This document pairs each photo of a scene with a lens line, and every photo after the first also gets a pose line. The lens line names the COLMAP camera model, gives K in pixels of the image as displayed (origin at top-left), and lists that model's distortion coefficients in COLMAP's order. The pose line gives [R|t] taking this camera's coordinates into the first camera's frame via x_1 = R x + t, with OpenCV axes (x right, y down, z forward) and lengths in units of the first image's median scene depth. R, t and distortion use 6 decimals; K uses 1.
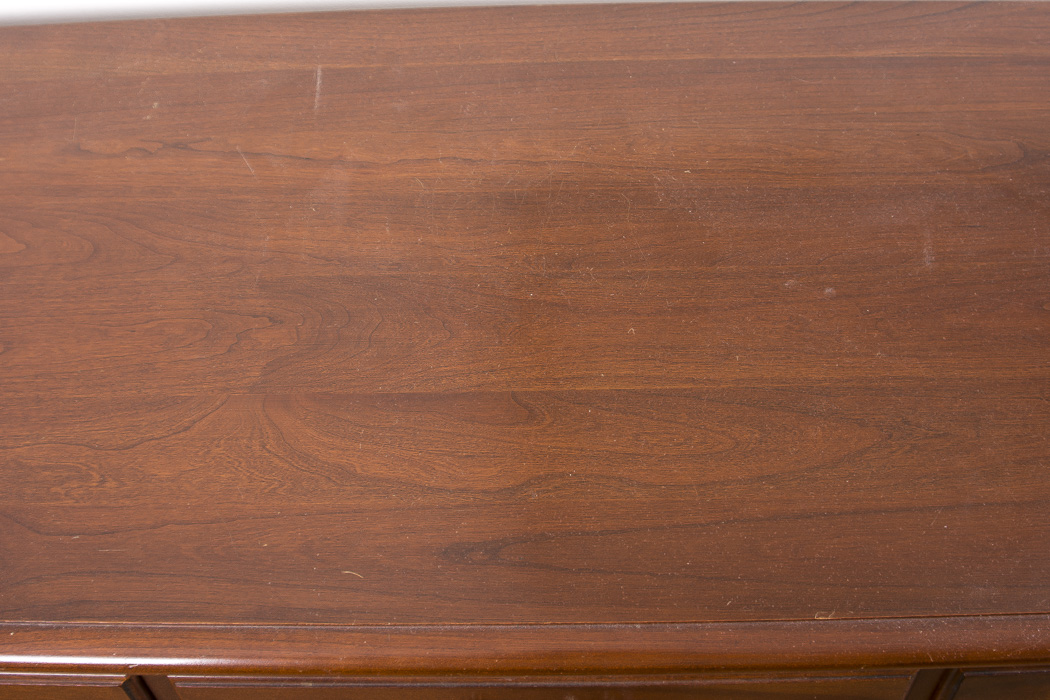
lens RADIAL K [[1282.1, 0, 525.0], [0, 1282.1, 350.0], [0, 0, 1]] dist [-0.164942, 0.088115]
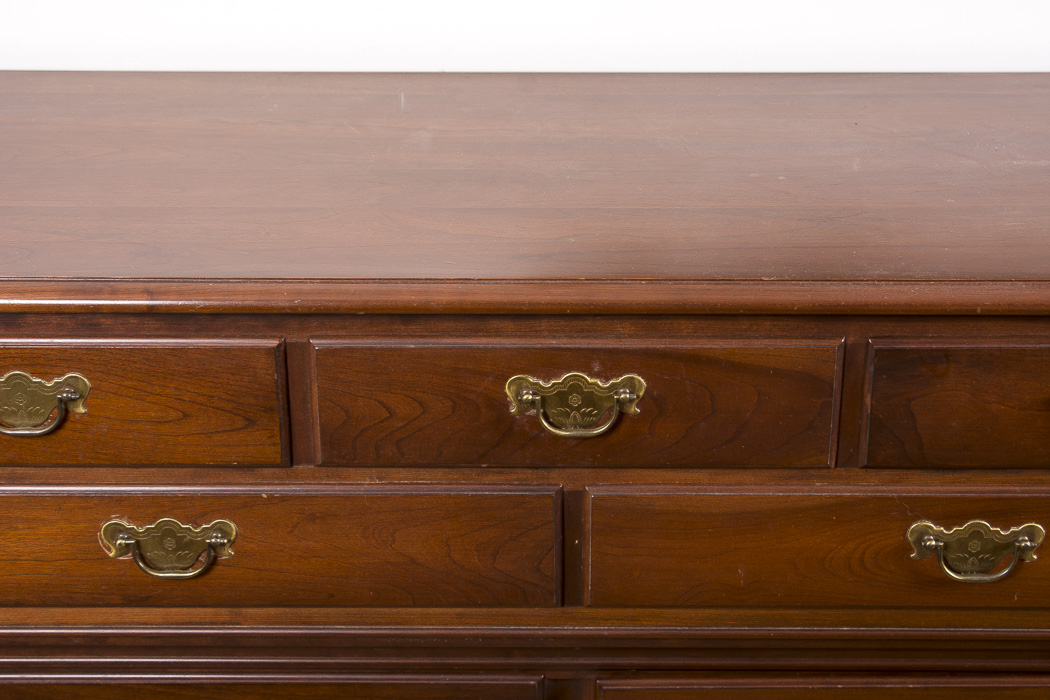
lens RADIAL K [[1962.8, 0, 525.0], [0, 1962.8, 350.0], [0, 0, 1]] dist [0.026859, 0.251340]
pose [[0.999366, 0.033531, 0.011943, -0.054829], [-0.025276, 0.904758, -0.425175, 0.928344], [-0.025062, 0.424604, 0.905032, -0.766740]]
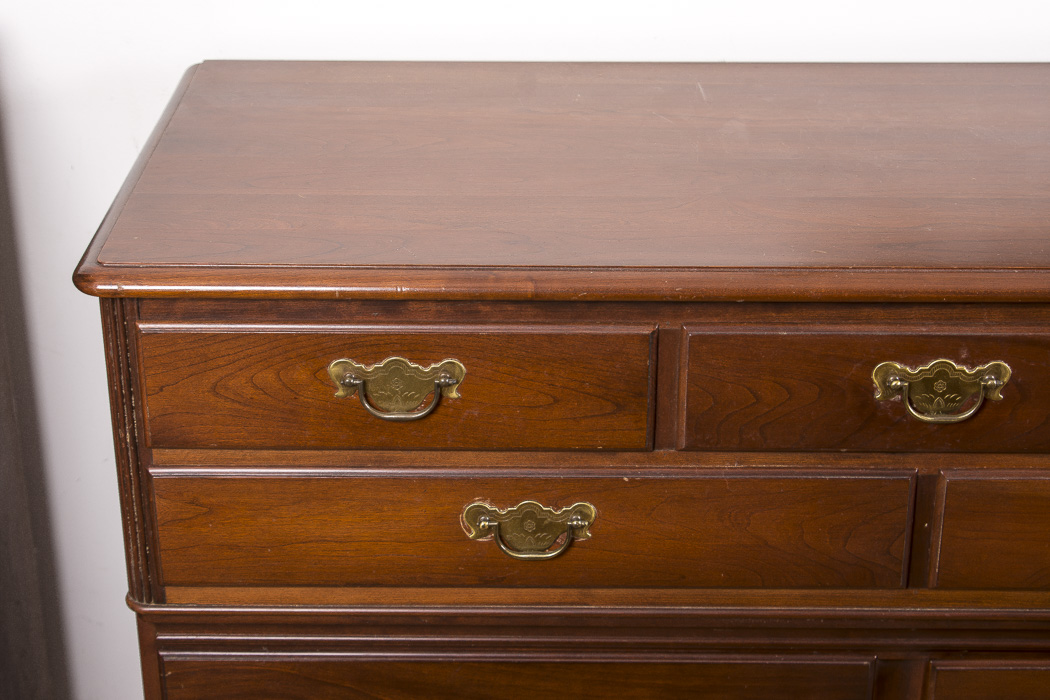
lens RADIAL K [[1962.8, 0, 525.0], [0, 1962.8, 350.0], [0, 0, 1]] dist [0.026859, 0.251340]
pose [[0.999297, 0.035078, 0.013235, -0.384608], [-0.026371, 0.908555, -0.416933, 0.948745], [-0.026650, 0.416291, 0.908841, -0.793581]]
